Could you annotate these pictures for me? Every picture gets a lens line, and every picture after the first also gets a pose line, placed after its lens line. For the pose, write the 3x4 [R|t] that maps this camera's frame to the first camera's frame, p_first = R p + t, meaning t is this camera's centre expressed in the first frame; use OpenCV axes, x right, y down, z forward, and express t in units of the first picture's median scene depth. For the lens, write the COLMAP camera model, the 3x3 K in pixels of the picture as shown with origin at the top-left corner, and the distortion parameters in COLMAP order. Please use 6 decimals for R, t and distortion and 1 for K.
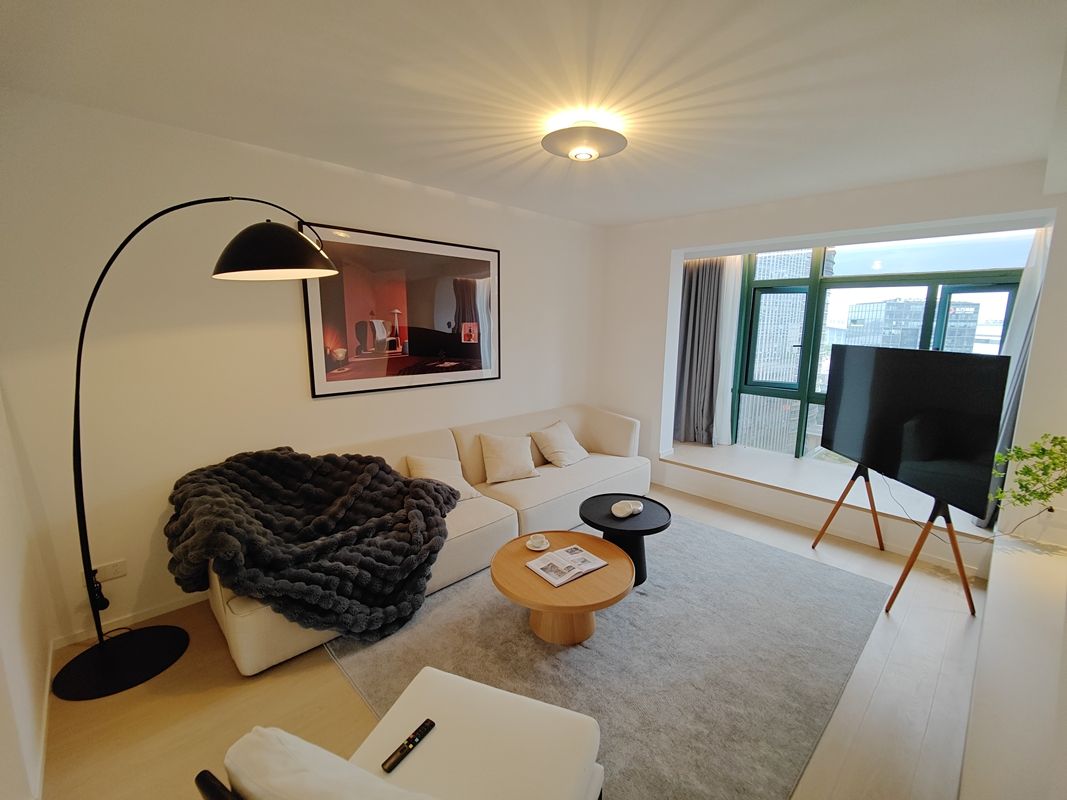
lens RADIAL K [[467.9, 0, 534.5], [0, 467.9, 400.9], [0, 0, 1]] dist [0.022186, 0.001192]
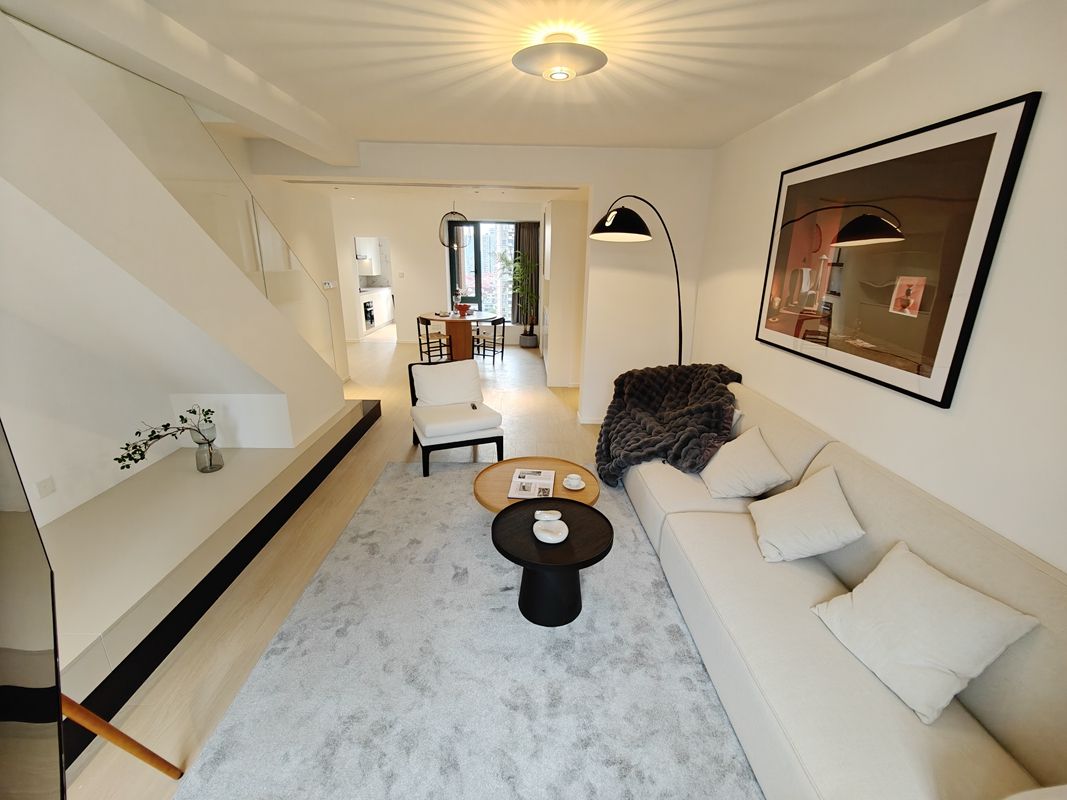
lens RADIAL K [[467.9, 0, 531.2], [0, 467.9, 398.6], [0, 0, 1]] dist [0.022186, 0.001192]
pose [[-0.673924, 0.198601, -0.711607, 0.636374], [-0.148300, 0.907223, 0.393642, -0.216243], [0.723763, 0.370816, -0.581947, 1.199471]]
